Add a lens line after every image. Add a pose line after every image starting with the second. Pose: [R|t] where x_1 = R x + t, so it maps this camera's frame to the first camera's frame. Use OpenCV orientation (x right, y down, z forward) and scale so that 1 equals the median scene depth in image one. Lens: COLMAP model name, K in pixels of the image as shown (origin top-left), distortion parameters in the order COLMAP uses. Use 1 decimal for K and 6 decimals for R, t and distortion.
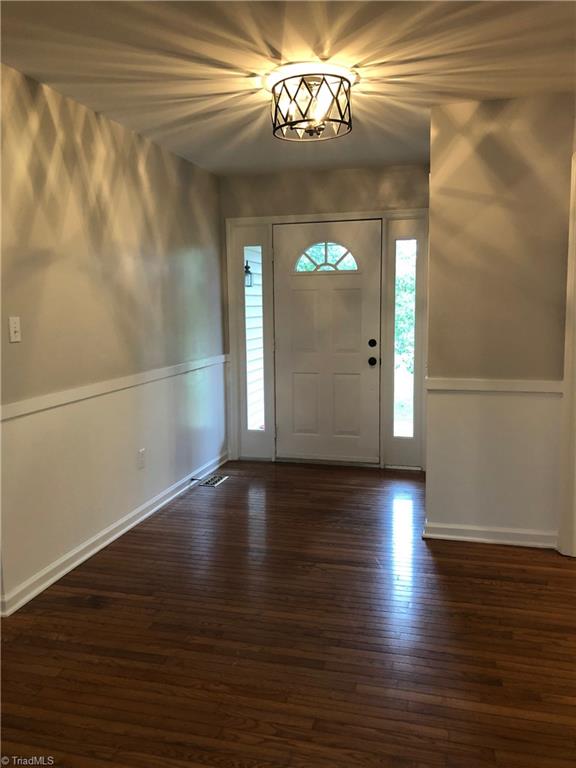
lens RADIAL K [[633.2, 0, 288.0], [0, 633.2, 384.0], [0, 0, 1]] dist [0.010568, -0.000027]
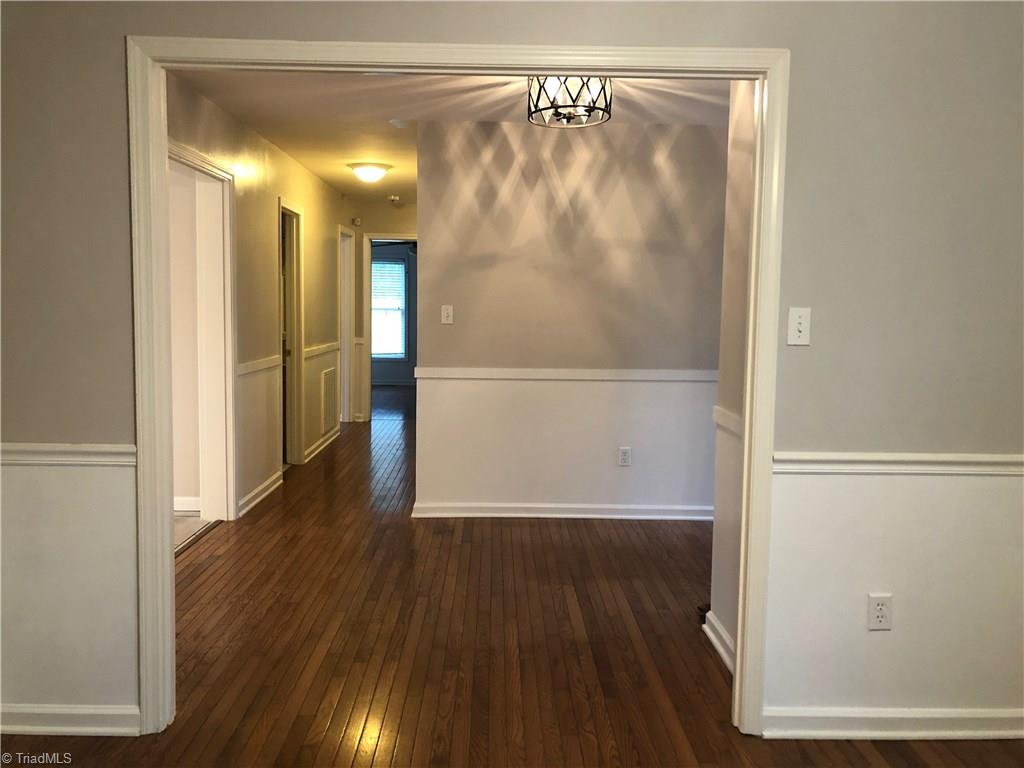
lens RADIAL K [[844.3, 0, 512.0], [0, 844.3, 384.0], [0, 0, 1]] dist [0.010568, -0.000027]
pose [[0.272000, 0.110233, -0.955963, 1.226614], [-0.140918, 0.987271, 0.073748, -0.083038], [0.951923, 0.114653, 0.284072, 0.584170]]
